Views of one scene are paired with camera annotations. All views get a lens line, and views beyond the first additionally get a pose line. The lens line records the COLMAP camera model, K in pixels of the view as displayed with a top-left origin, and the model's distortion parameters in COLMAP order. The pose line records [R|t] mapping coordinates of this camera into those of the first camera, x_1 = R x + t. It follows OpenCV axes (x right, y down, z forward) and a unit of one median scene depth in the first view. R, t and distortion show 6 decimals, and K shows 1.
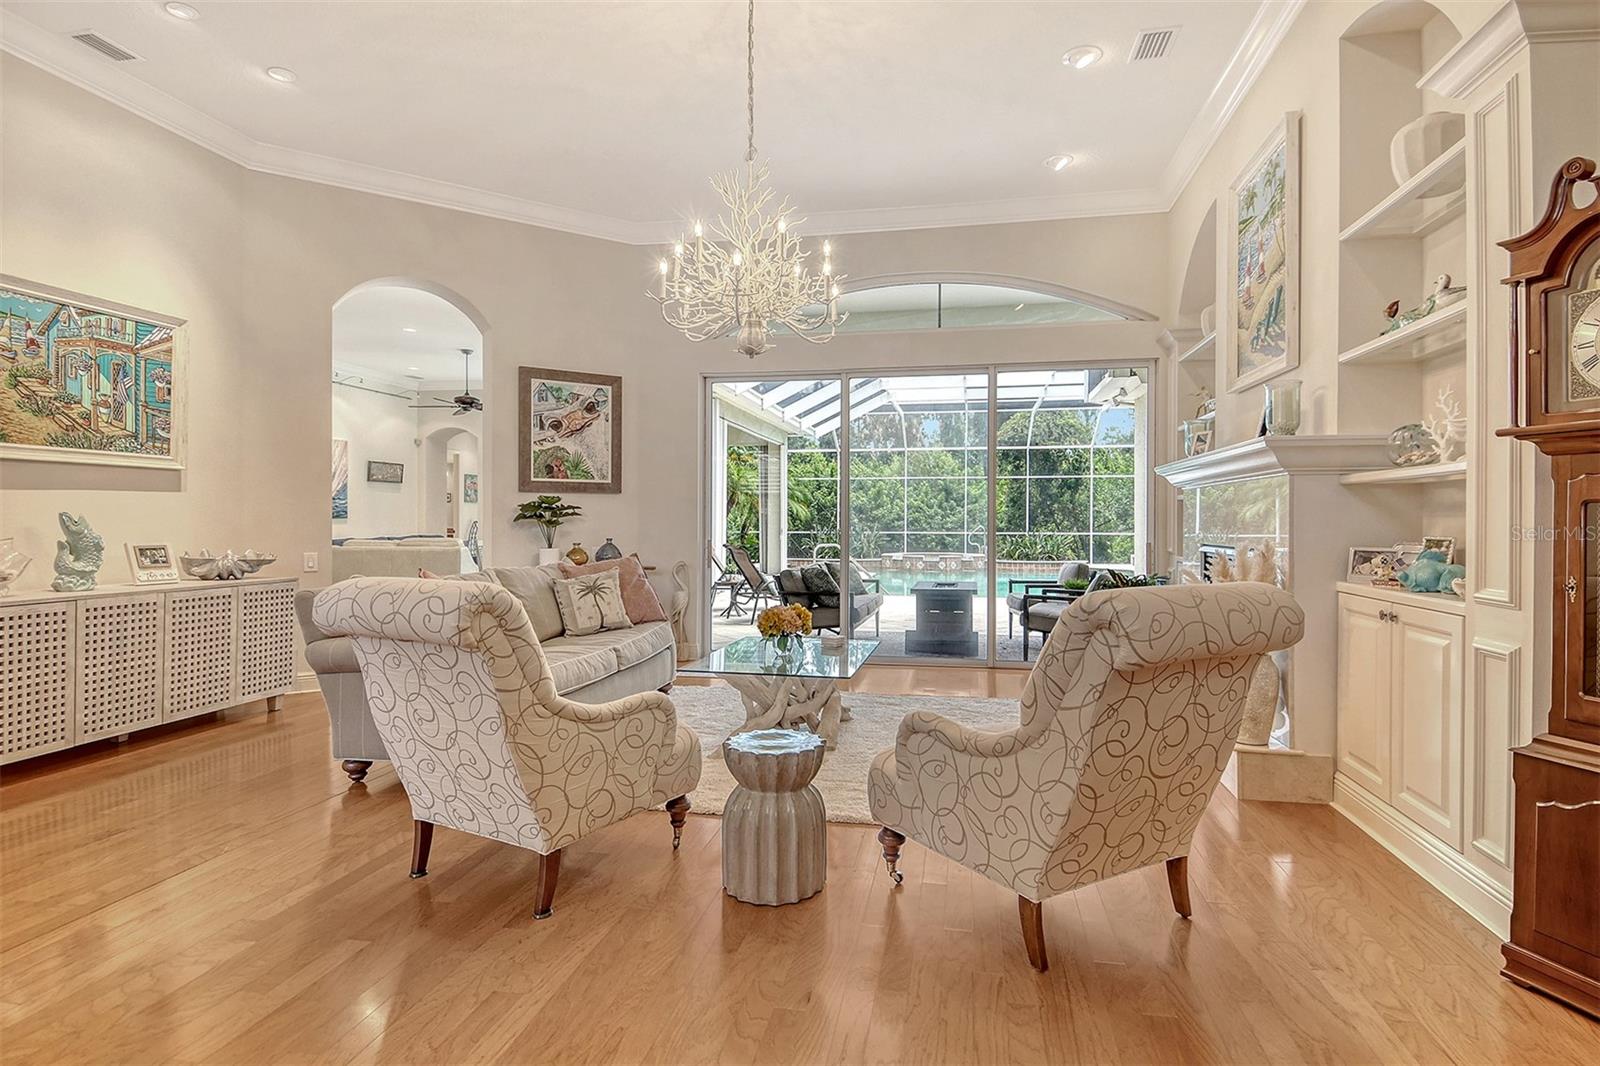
lens RADIAL K [[851.6, 0, 810.9], [0, 851.6, 513.2], [0, 0, 1]] dist [0.034989, -0.031177]
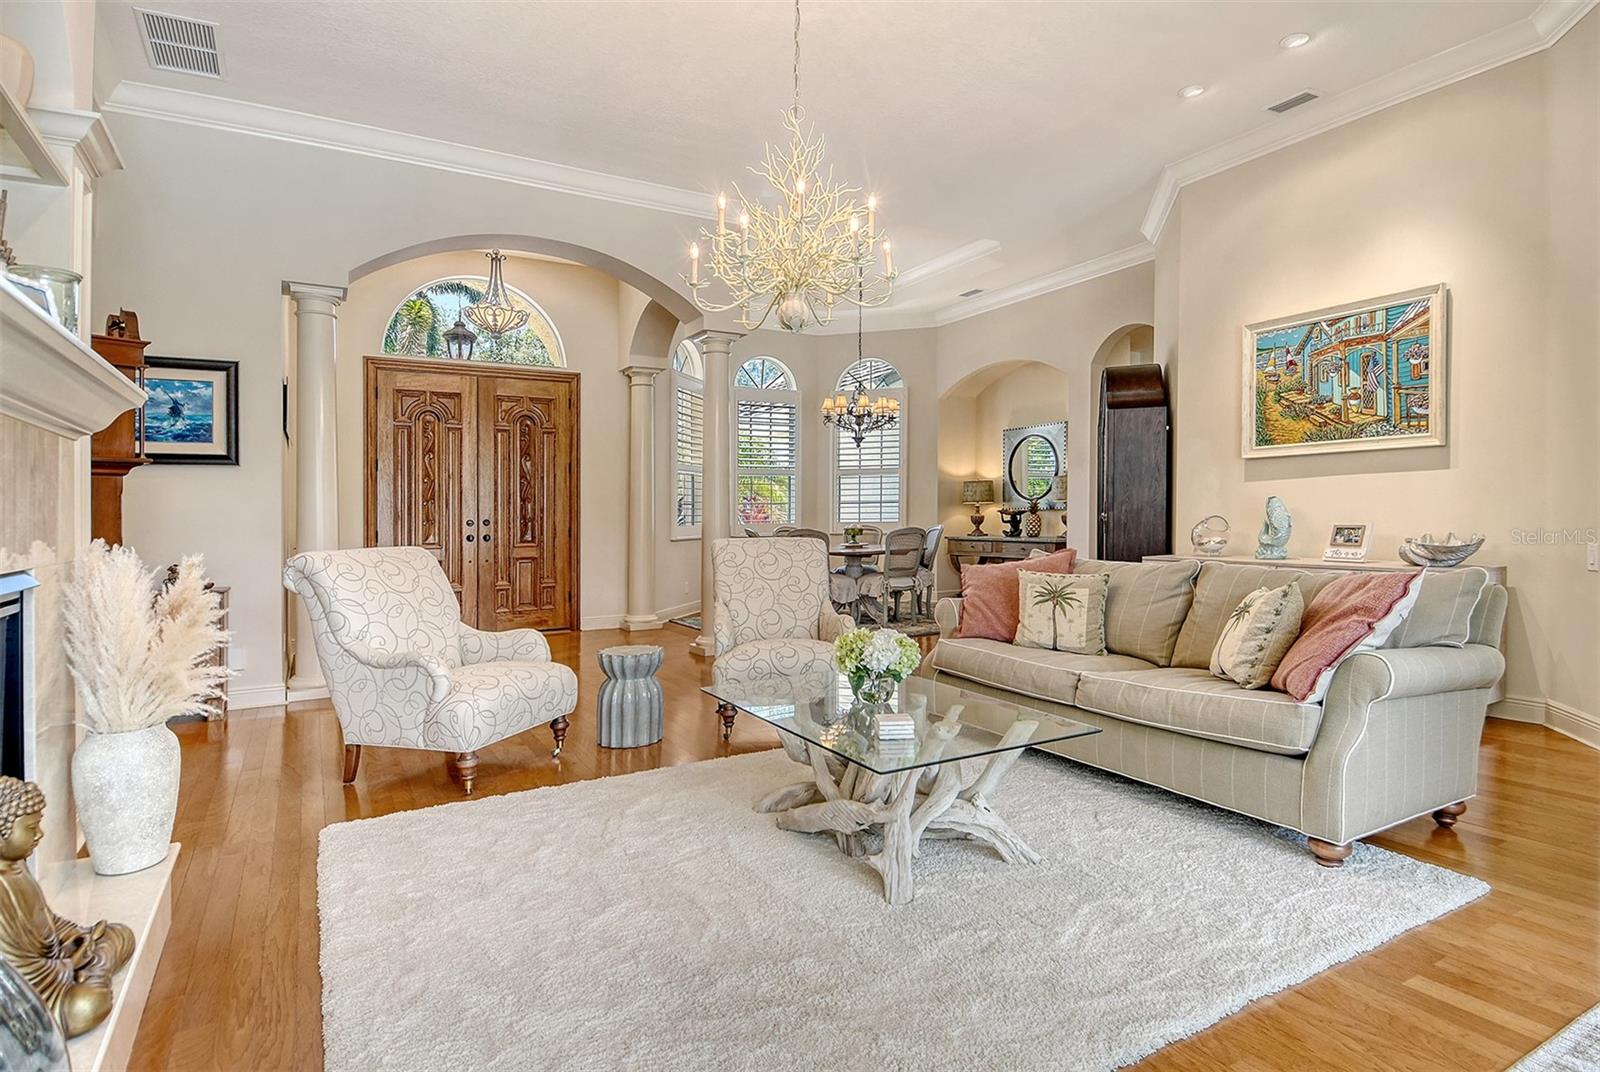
lens RADIAL K [[851.6, 0, 809.3], [0, 851.6, 524.9], [0, 0, 1]] dist [0.034989, -0.031177]
pose [[-0.750708, 0.005273, -0.660613, 0.439498], [0.009579, 0.999950, -0.002905, 0.035044], [0.660565, -0.008509, -0.750721, 1.372829]]
